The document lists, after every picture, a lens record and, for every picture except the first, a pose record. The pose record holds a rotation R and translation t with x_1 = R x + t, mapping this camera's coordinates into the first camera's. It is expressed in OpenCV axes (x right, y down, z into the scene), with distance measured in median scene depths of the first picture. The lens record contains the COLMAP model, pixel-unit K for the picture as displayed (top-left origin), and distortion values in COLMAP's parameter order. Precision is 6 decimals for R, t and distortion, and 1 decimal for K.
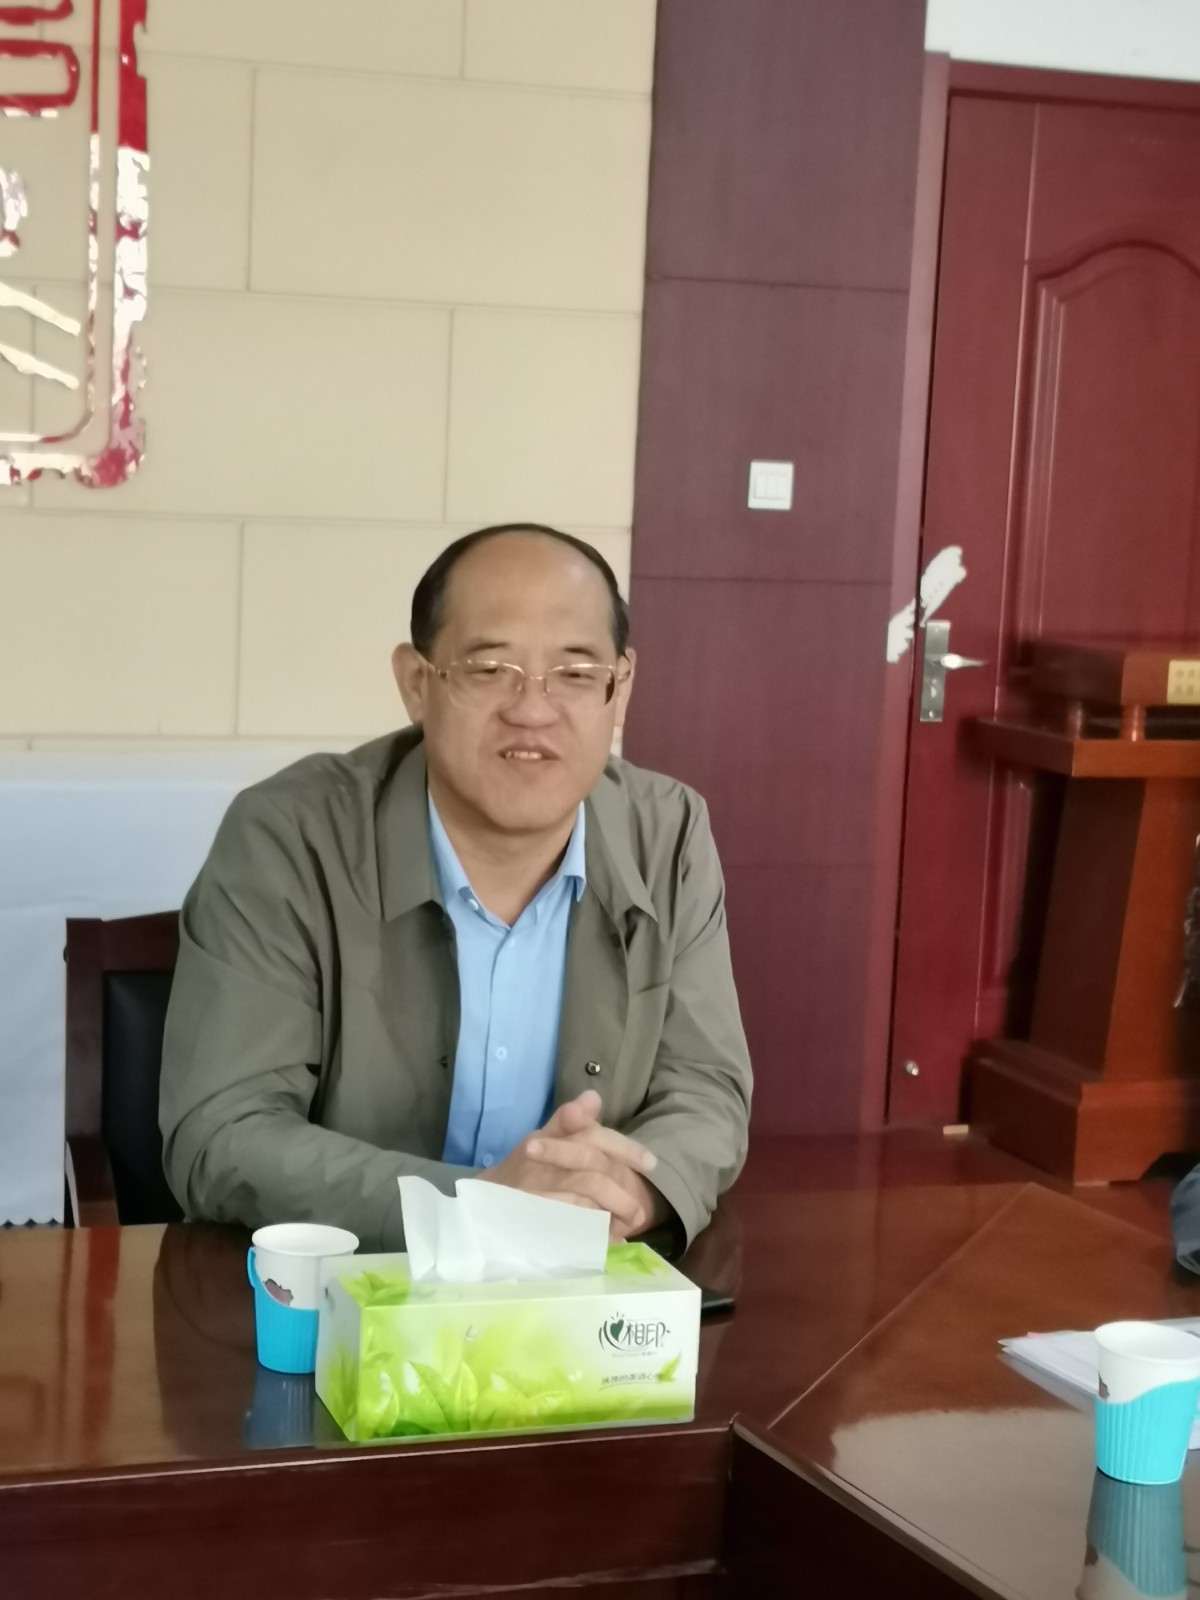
lens RADIAL K [[2899.6, 0, 600.0], [0, 2899.6, 800.0], [0, 0, 1]] dist [0.007369, -0.045028]
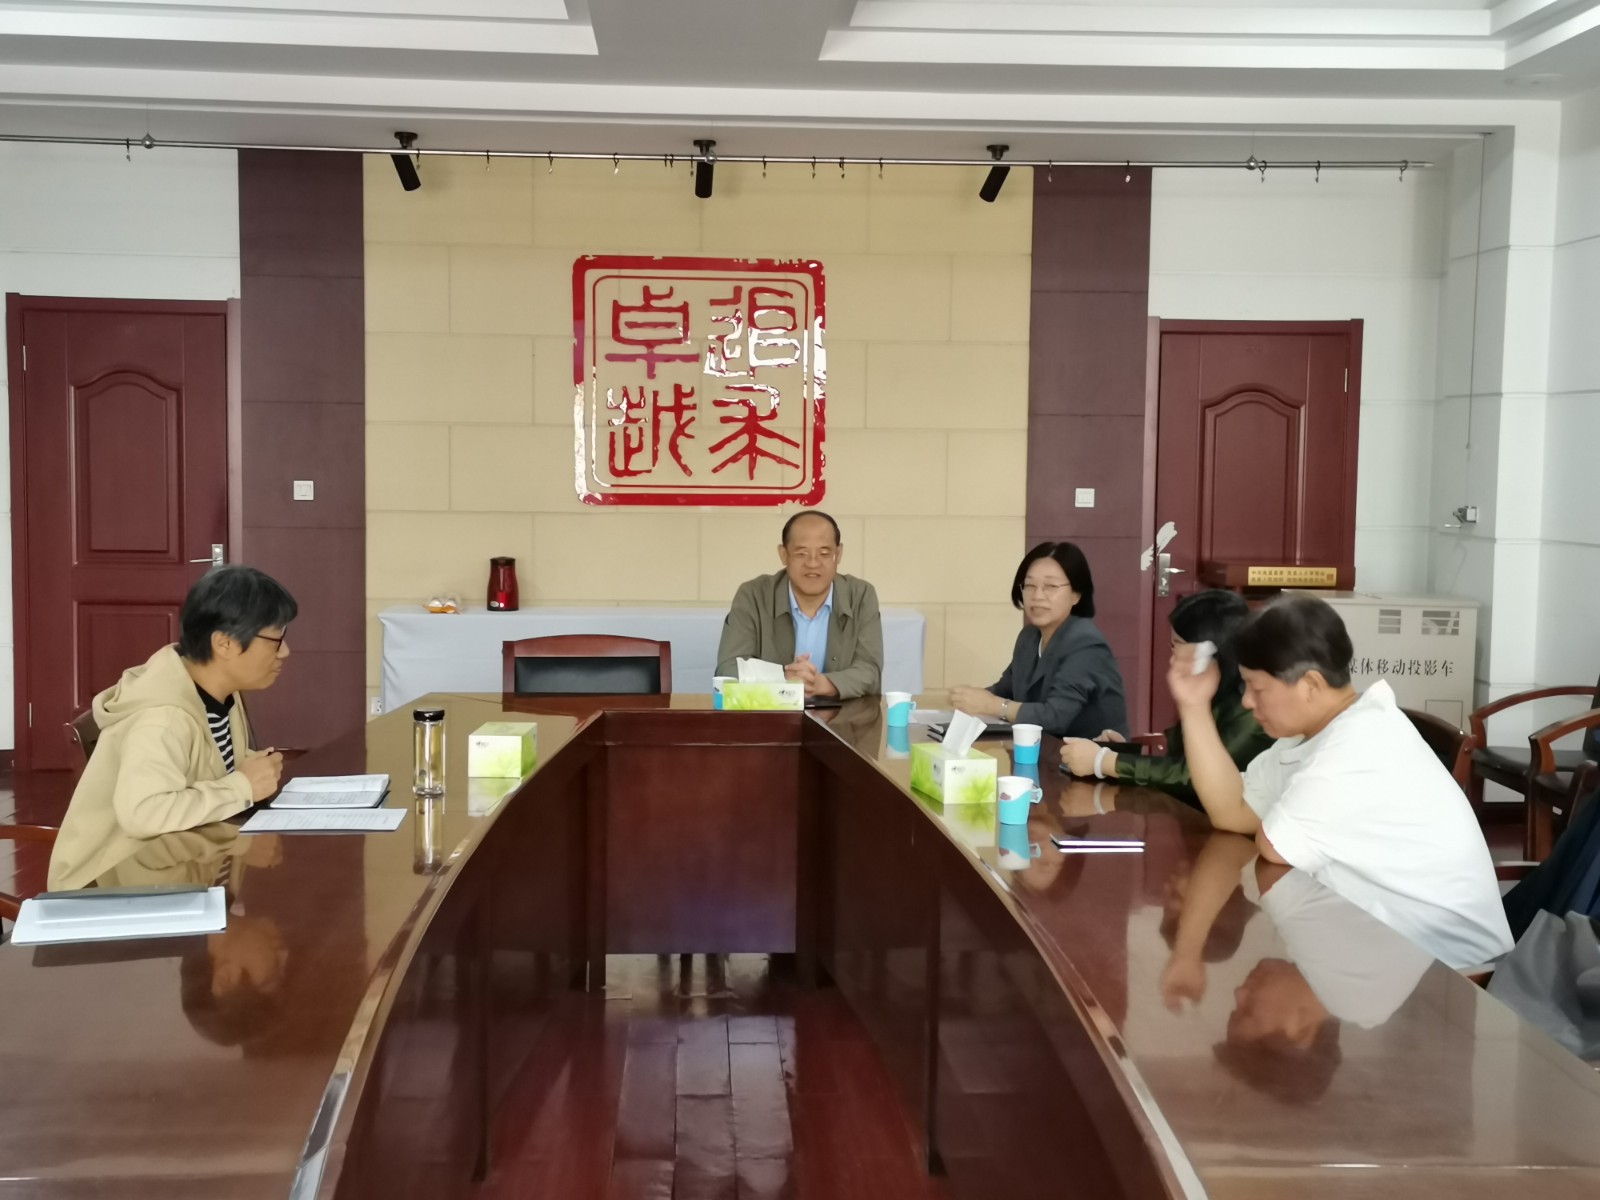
lens RADIAL K [[1950.1, 0, 800.0], [0, 1950.1, 600.0], [0, 0, 1]] dist [0.005101, 0.002094]
pose [[0.957469, -0.012530, -0.288265, 0.304264], [-0.004590, 0.998269, -0.058636, 0.074129], [0.288501, 0.057465, 0.955754, -0.628578]]
